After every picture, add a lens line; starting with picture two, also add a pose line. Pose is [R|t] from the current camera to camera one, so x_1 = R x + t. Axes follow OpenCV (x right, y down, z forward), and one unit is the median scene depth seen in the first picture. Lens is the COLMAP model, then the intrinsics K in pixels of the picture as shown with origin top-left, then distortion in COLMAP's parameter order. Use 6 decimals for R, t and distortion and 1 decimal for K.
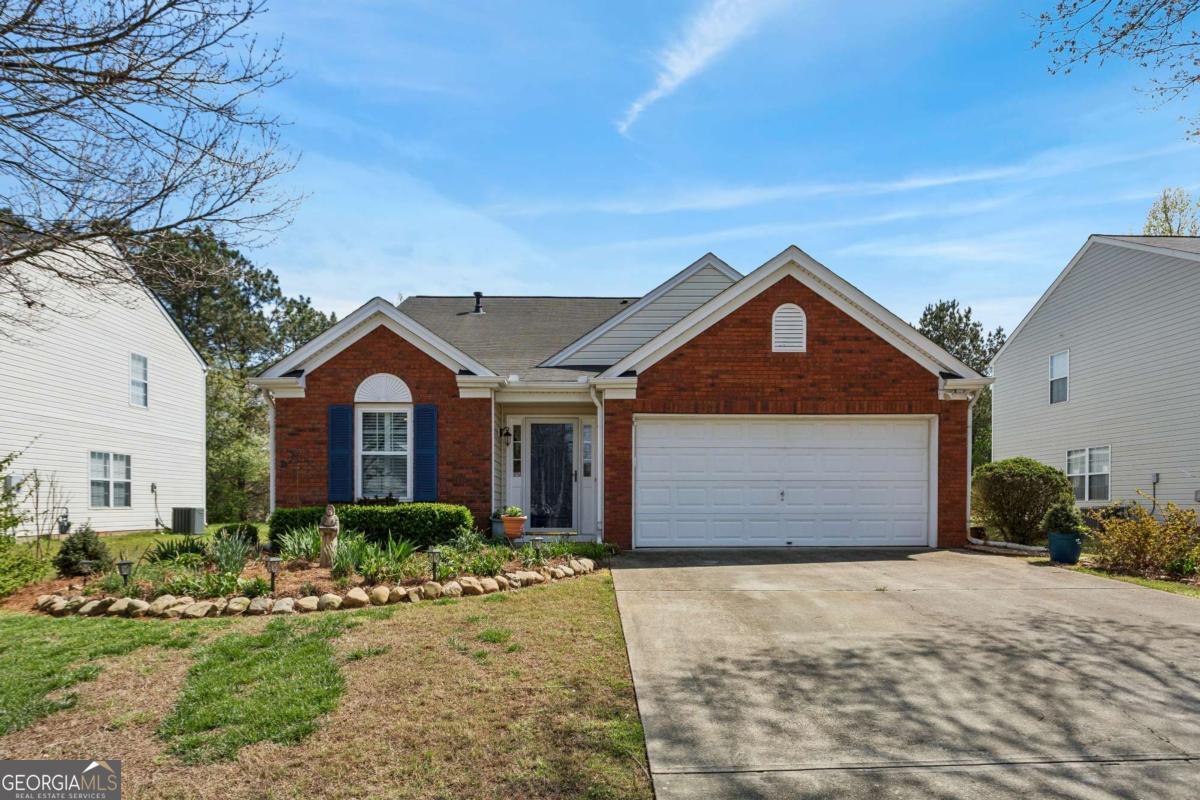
lens RADIAL K [[717.6, 0, 599.6], [0, 717.6, 518.8], [0, 0, 1]] dist [-0.003078, -0.000867]
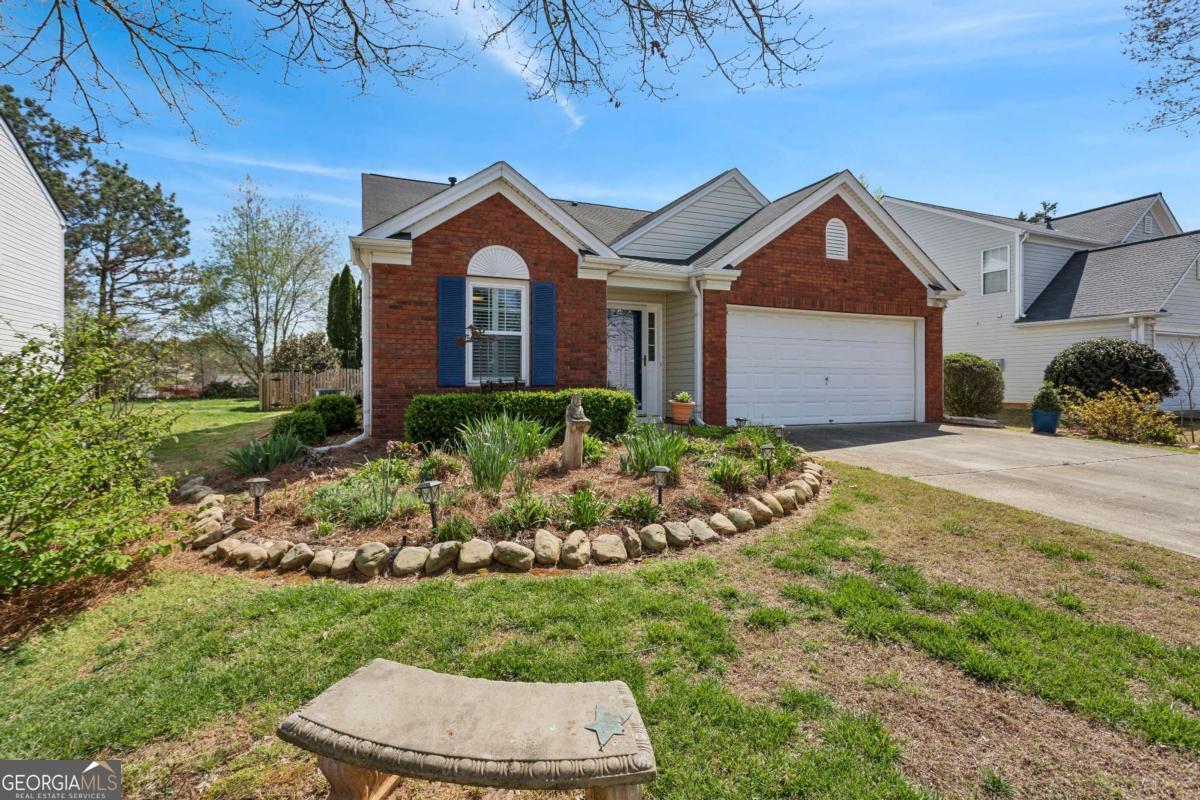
lens RADIAL K [[567.9, 0, 597.0], [0, 567.9, 387.2], [0, 0, 1]] dist [0.003845, 0.000464]
pose [[0.927049, -0.000903, 0.374940, -0.454943], [0.004157, 0.999960, -0.007871, -0.015929], [-0.374918, 0.008855, 0.927016, 0.281942]]
